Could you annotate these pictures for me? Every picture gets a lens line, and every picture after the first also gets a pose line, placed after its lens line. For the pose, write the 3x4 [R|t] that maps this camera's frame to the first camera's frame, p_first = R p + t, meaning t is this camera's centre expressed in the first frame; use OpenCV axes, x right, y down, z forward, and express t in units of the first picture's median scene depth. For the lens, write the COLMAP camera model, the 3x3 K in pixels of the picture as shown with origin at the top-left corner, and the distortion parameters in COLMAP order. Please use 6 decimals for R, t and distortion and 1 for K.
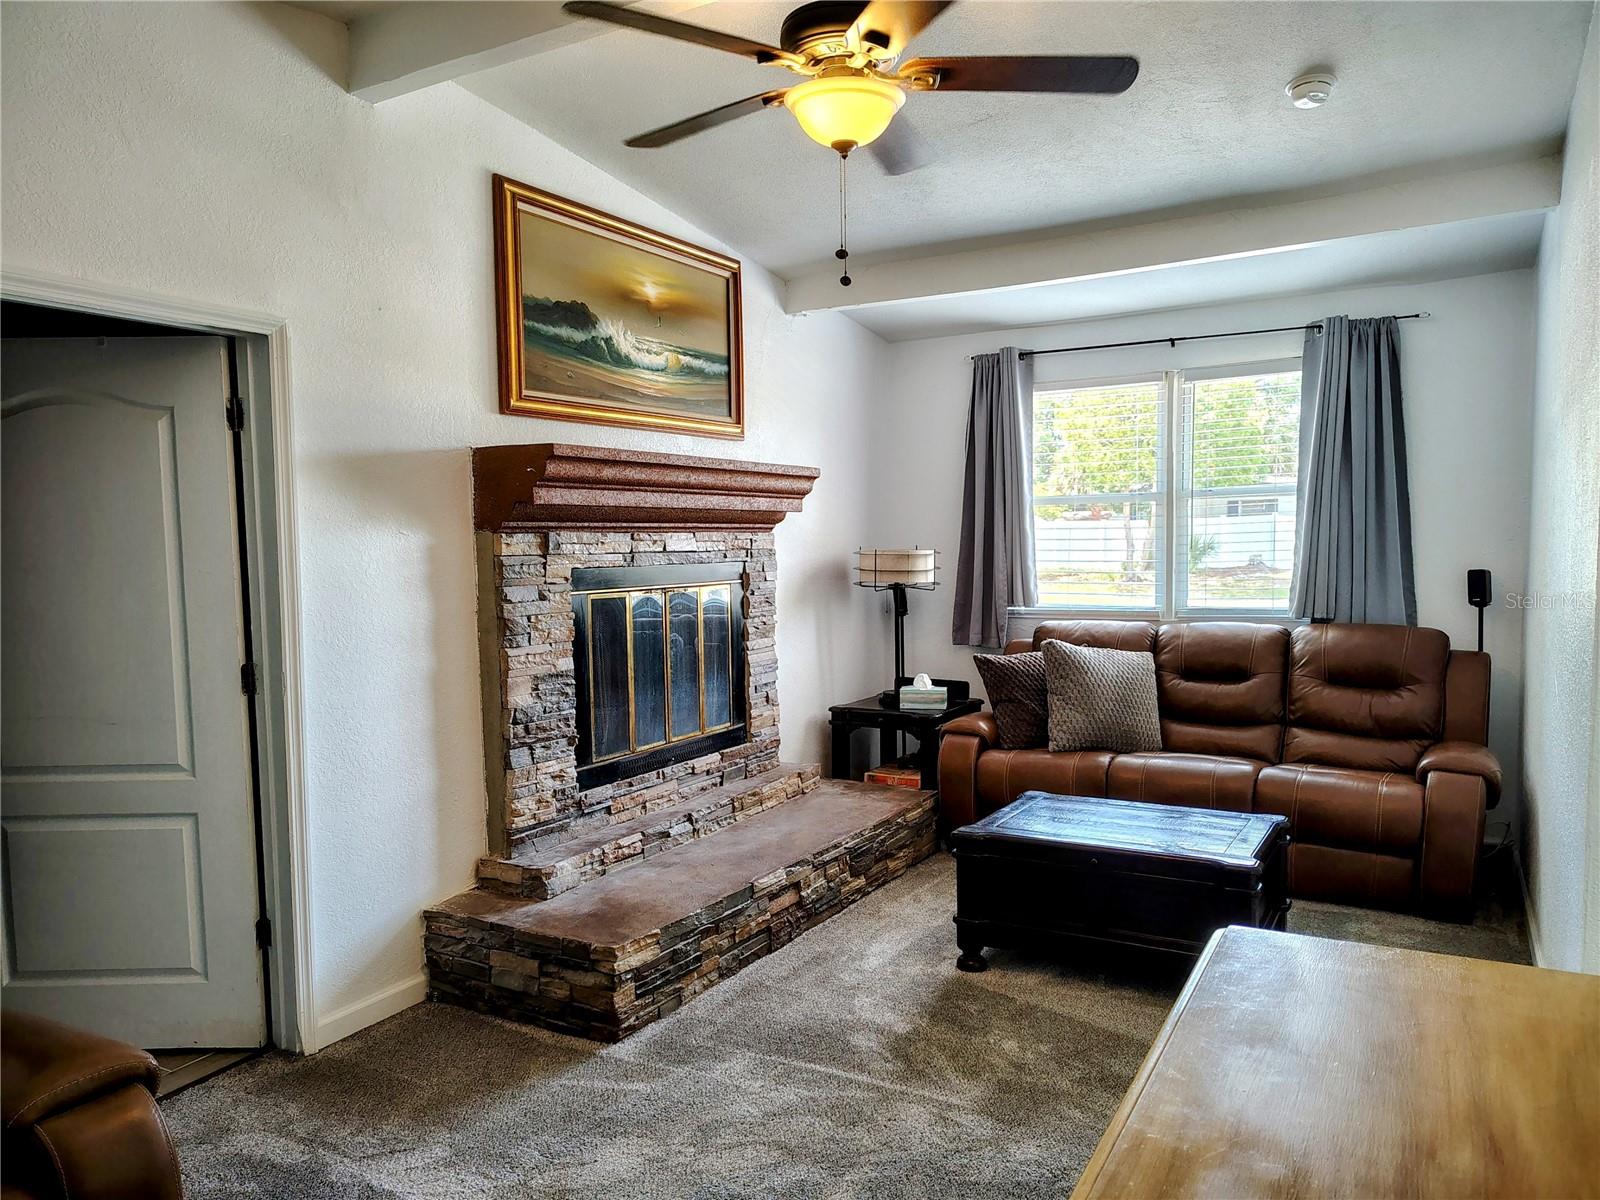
lens RADIAL K [[1141.7, 0, 800.0], [0, 1141.7, 600.0], [0, 0, 1]] dist [0.046604, -0.001547]
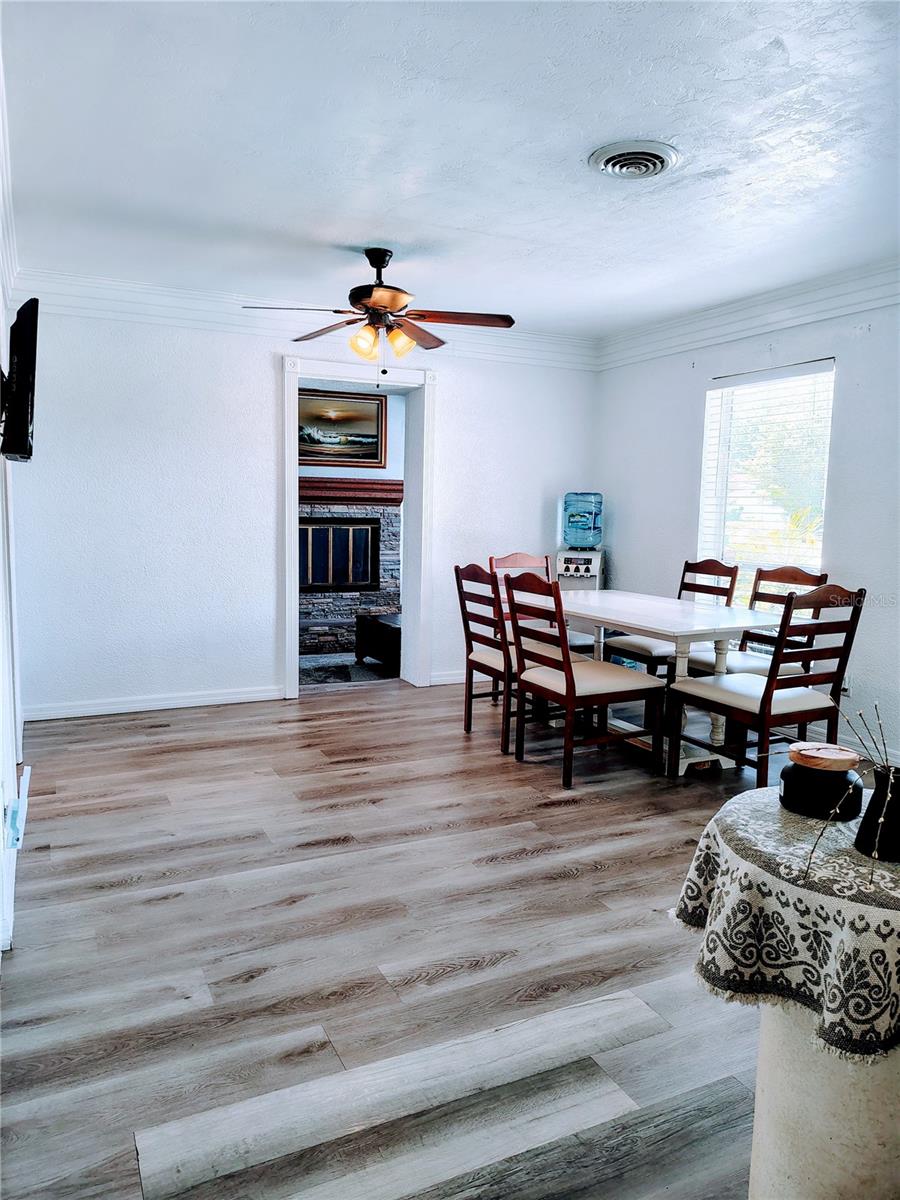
lens RADIAL K [[856.3, 0, 450.0], [0, 856.3, 600.0], [0, 0, 1]] dist [0.046604, -0.001547]
pose [[0.825430, 0.092018, -0.556954, 1.204868], [-0.058380, 0.995250, 0.077911, -0.011036], [0.561477, -0.031795, 0.826881, -0.491113]]
